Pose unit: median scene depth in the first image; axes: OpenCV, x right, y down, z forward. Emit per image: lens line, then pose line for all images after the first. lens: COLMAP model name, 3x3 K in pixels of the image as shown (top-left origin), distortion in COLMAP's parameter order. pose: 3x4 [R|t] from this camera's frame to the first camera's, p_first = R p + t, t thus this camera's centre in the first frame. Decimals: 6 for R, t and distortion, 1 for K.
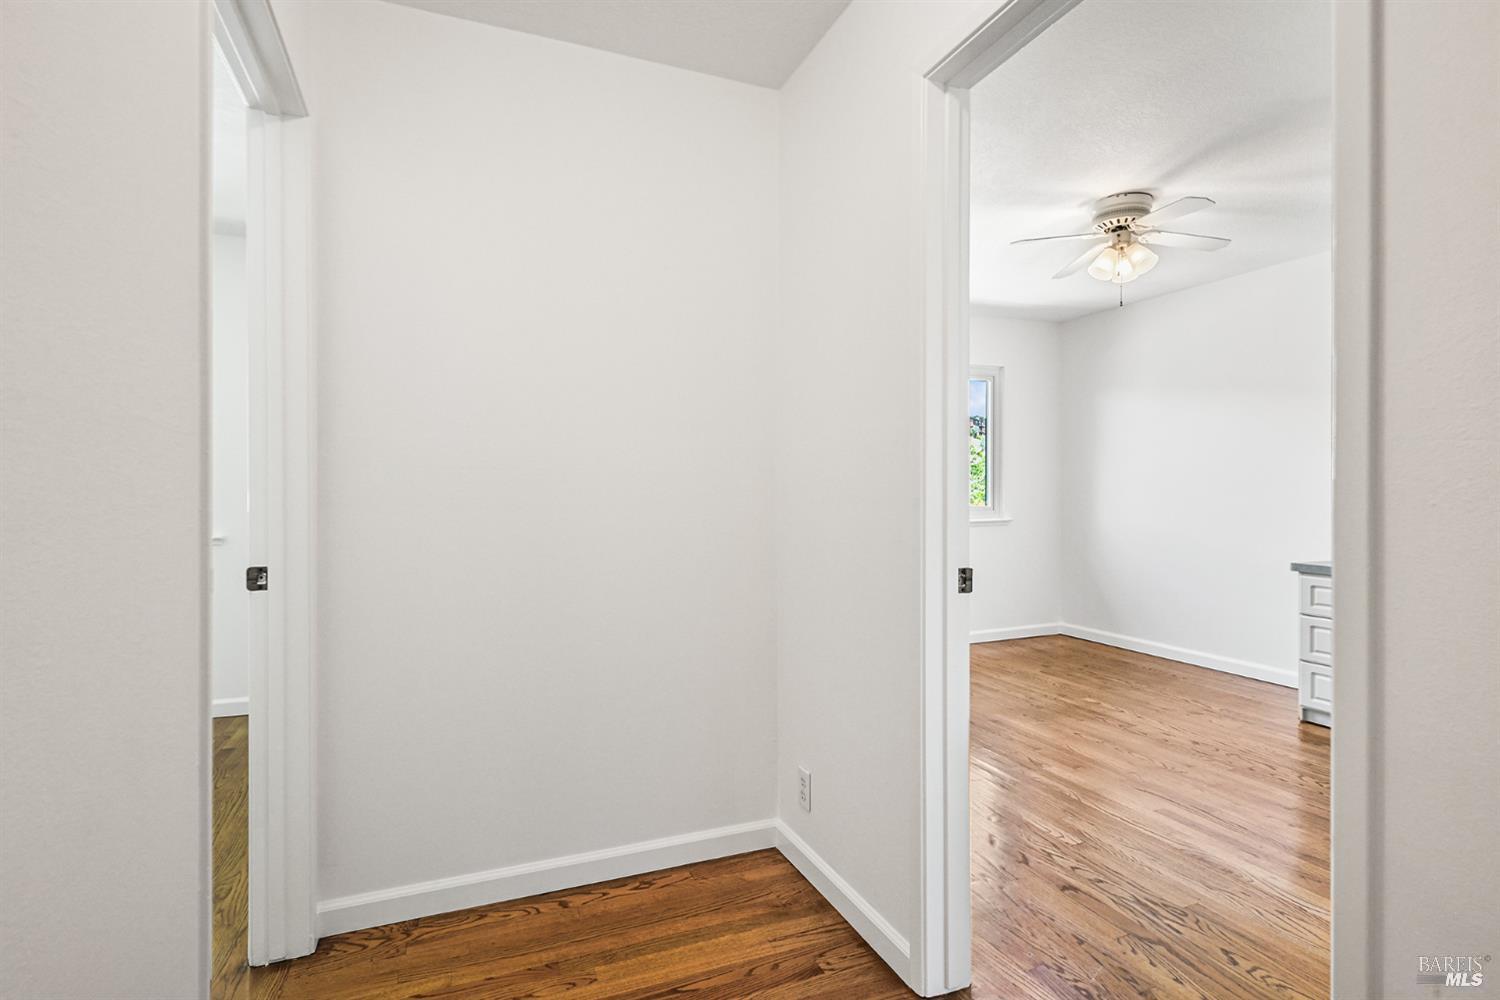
lens RADIAL K [[715.7, 0, 774.6], [0, 715.7, 490.5], [0, 0, 1]] dist [0.000236, -0.000963]
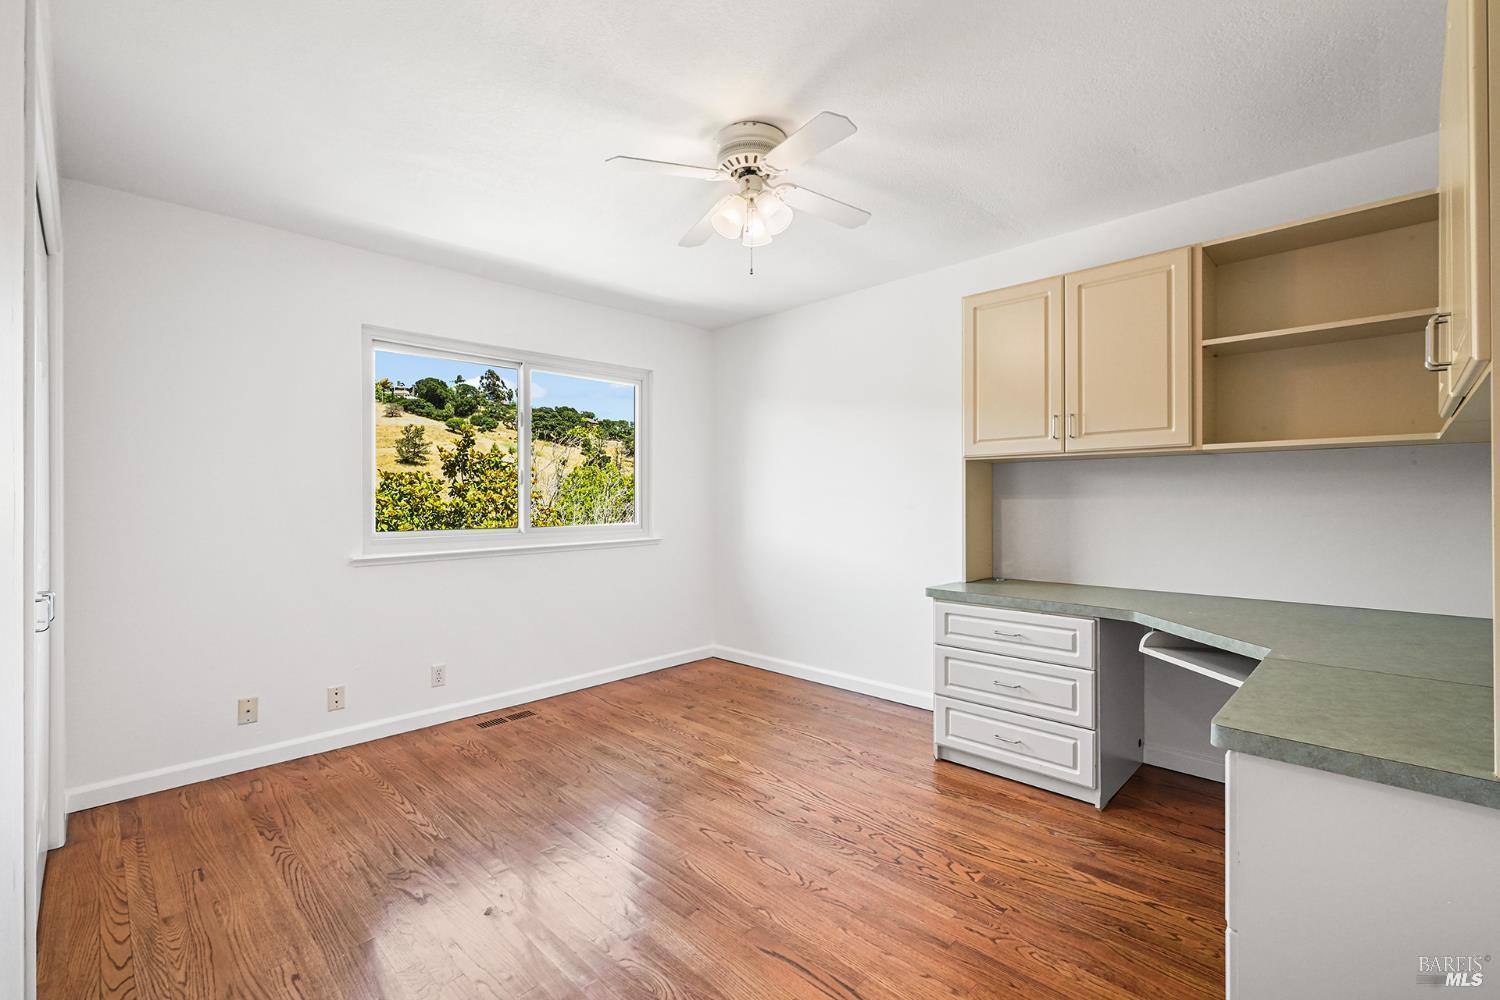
lens RADIAL K [[652.8, 0, 747.2], [0, 652.8, 503.5], [0, 0, 1]] dist [-0.000592, -0.000087]
pose [[0.922254, -0.005800, 0.386541, 0.191754], [0.004204, 0.999979, 0.004975, -0.013302], [-0.386561, -0.002963, 0.922259, 0.326157]]
